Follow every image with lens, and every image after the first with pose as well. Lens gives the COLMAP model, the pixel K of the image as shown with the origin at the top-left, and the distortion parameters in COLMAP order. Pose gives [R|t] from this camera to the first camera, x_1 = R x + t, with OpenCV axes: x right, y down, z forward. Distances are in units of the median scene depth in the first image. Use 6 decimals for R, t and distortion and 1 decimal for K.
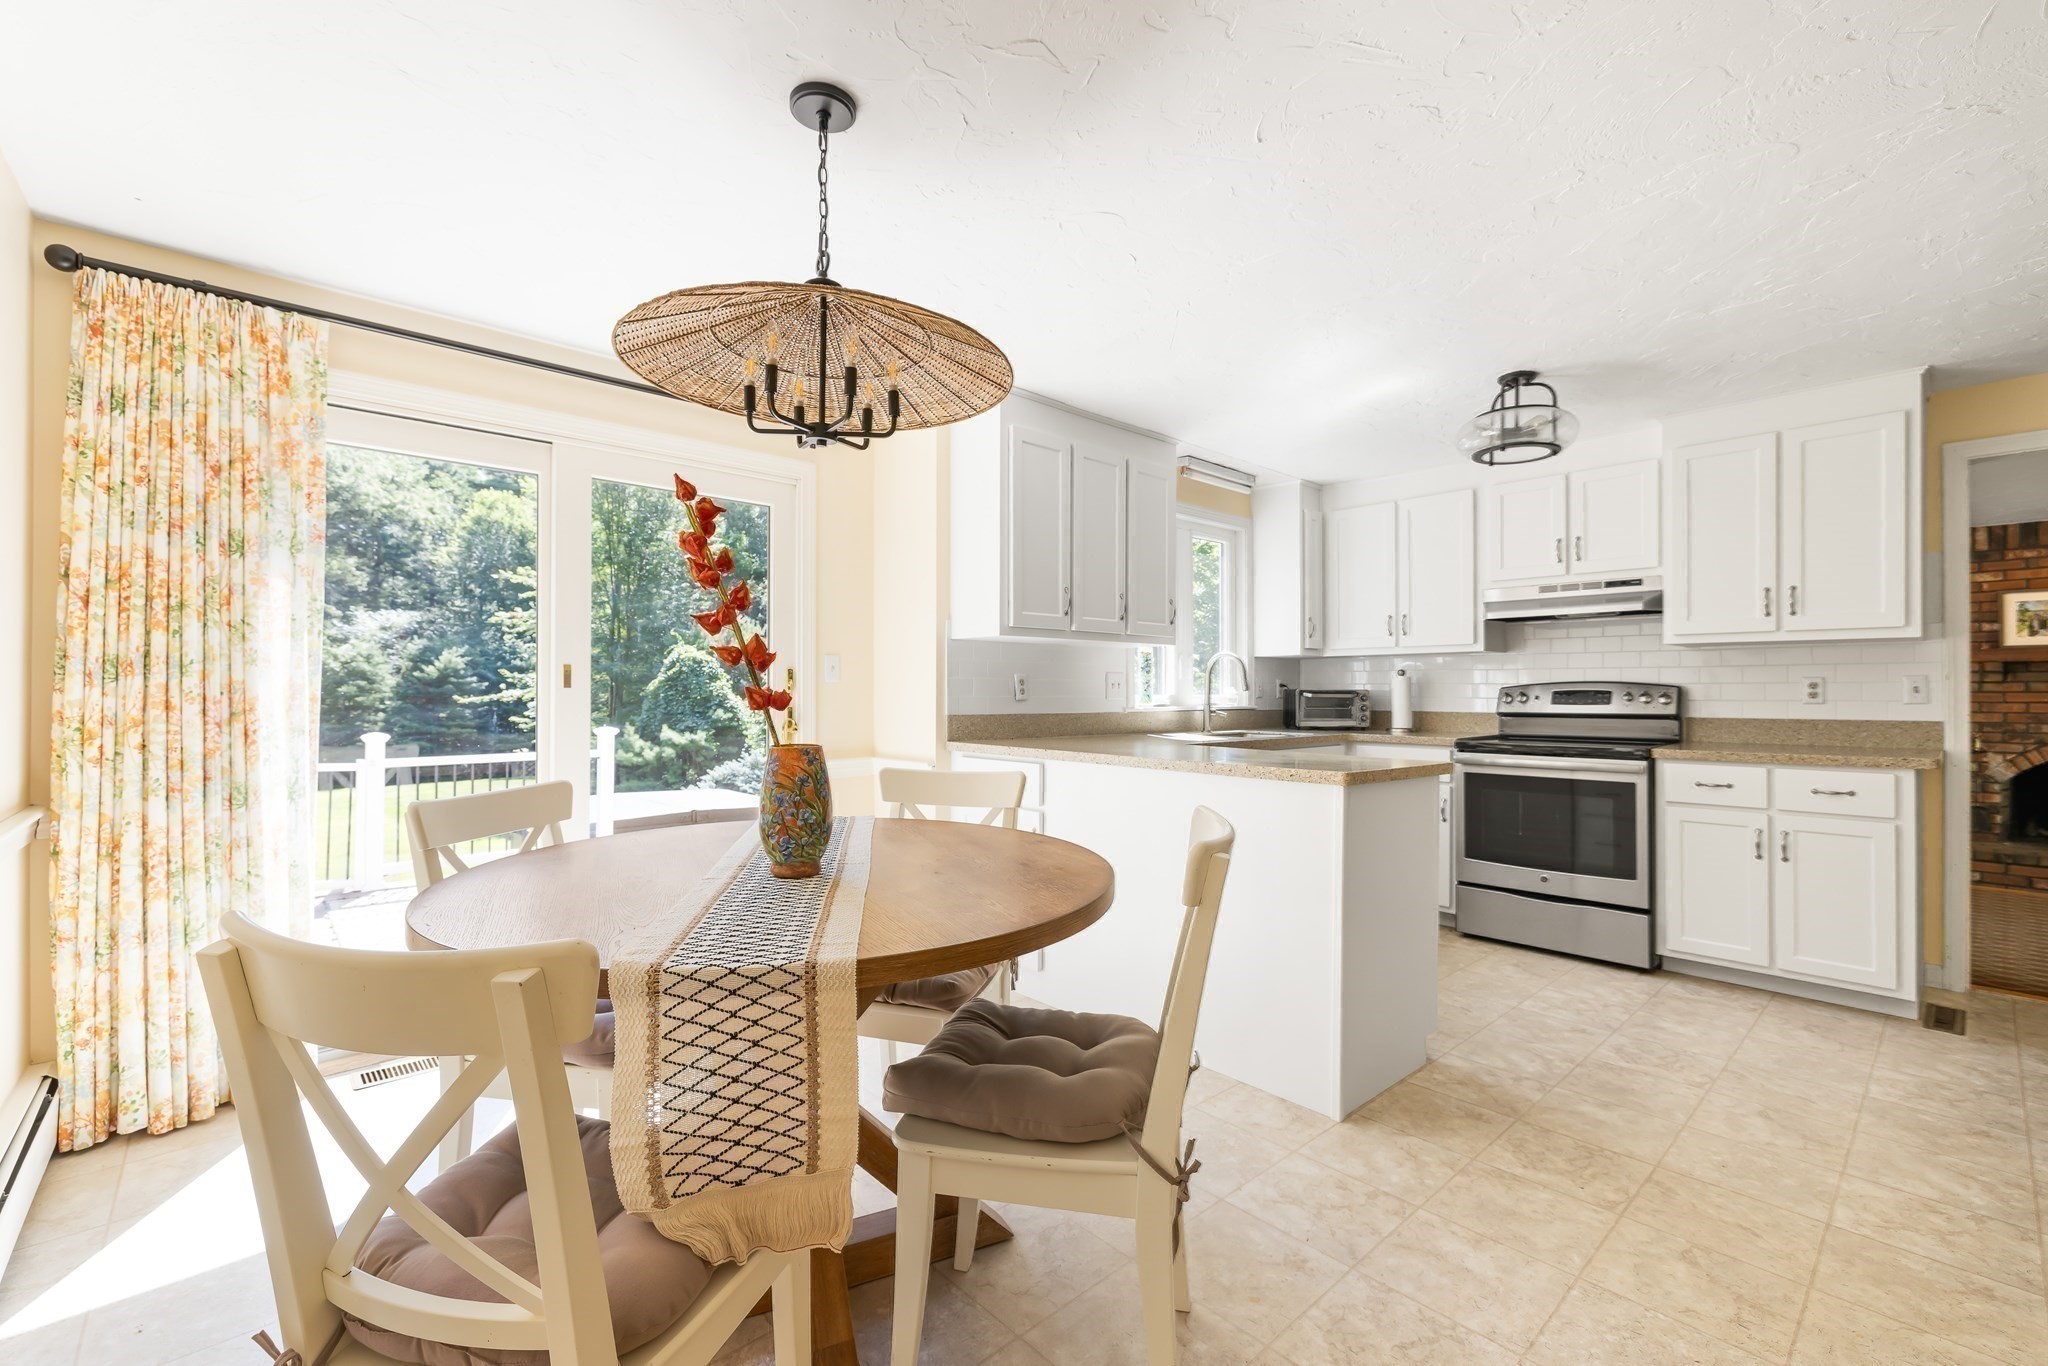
lens RADIAL K [[865.3, 0, 1044.4], [0, 865.3, 685.8], [0, 0, 1]] dist [0.000641, -0.000423]
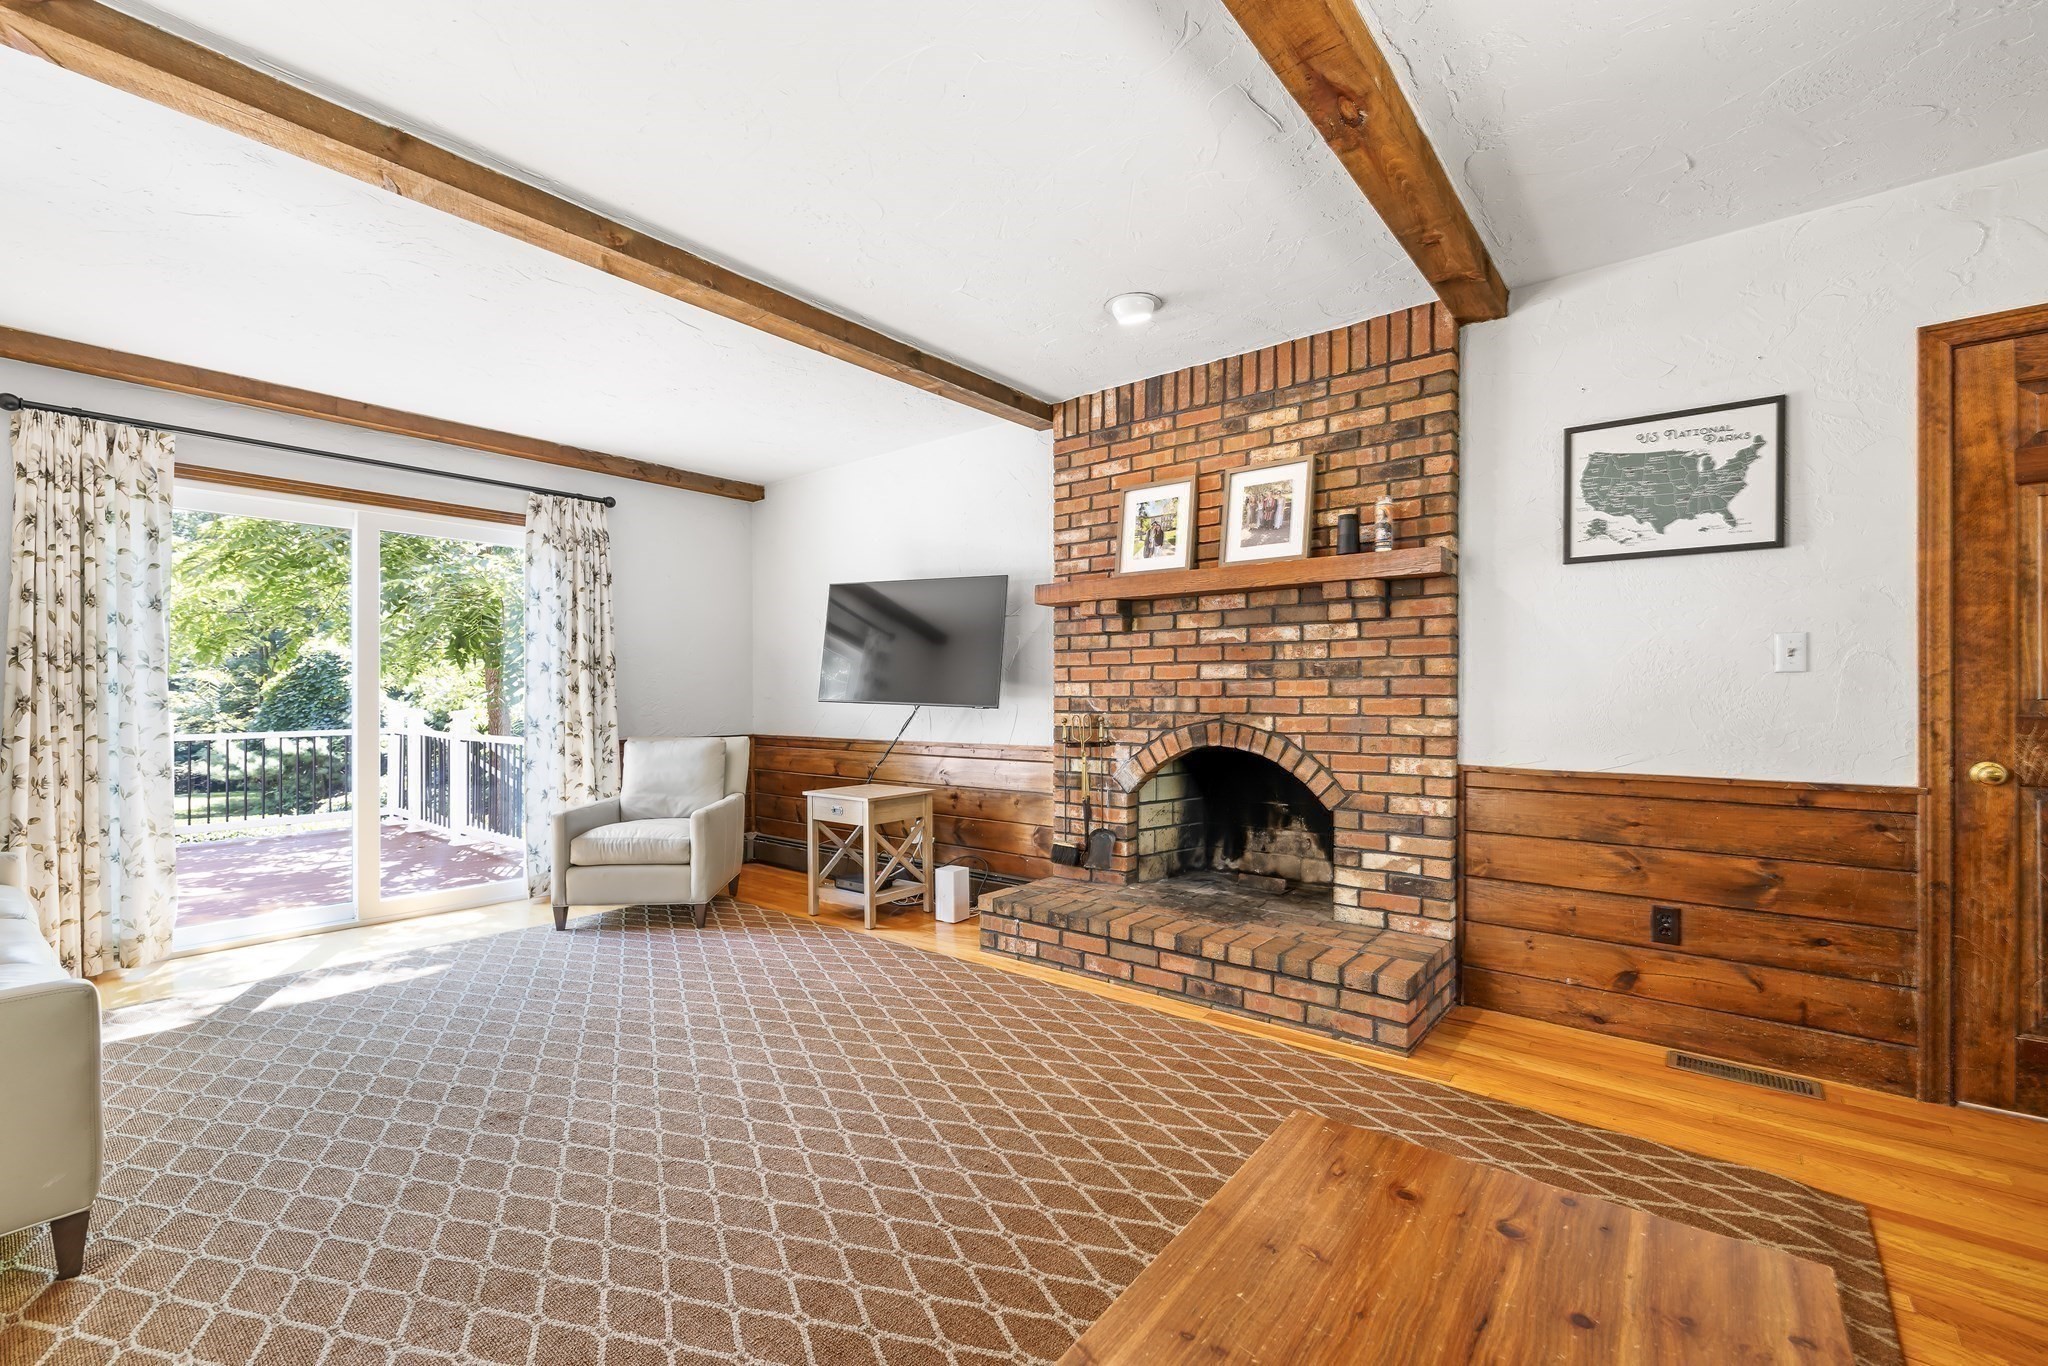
lens RADIAL K [[865.3, 0, 1026.5], [0, 865.3, 694.5], [0, 0, 1]] dist [0.000641, -0.000423]
pose [[0.988538, -0.004224, 0.150915, 1.544122], [0.003156, 0.999968, 0.007321, 0.059485], [-0.150941, -0.006761, 0.988520, 0.635639]]
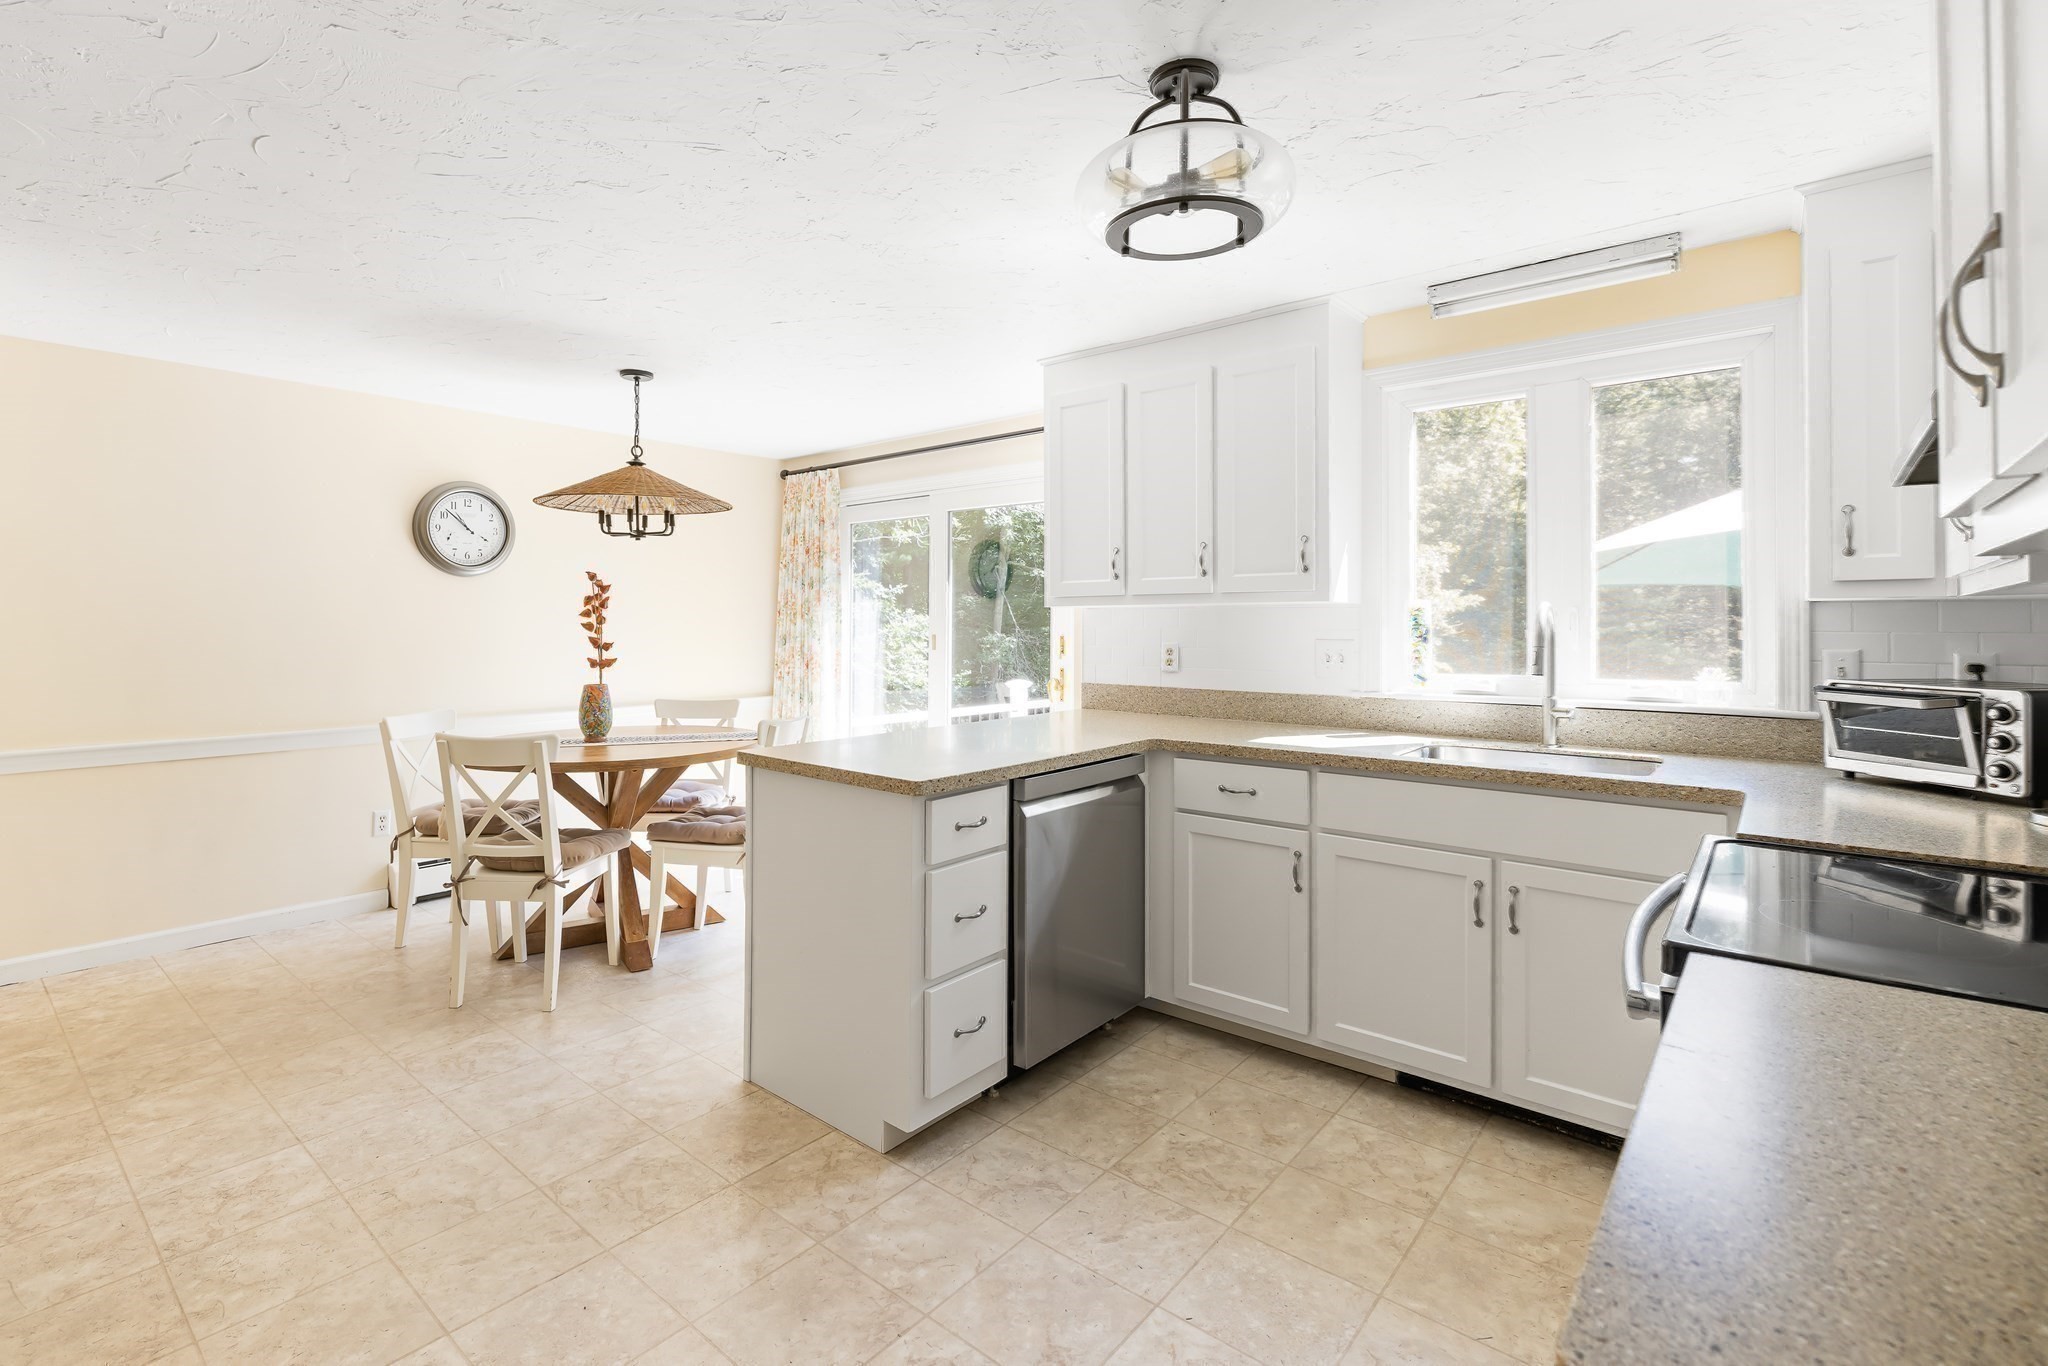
lens RADIAL K [[943.8, 0, 943.5], [0, 943.8, 625.0], [0, 0, 1]] dist [0.001960, -0.000711]
pose [[0.092467, -0.003488, -0.995710, 0.921240], [0.005175, 0.999982, -0.003023, -0.029924], [0.995702, -0.004874, 0.092484, 0.690354]]
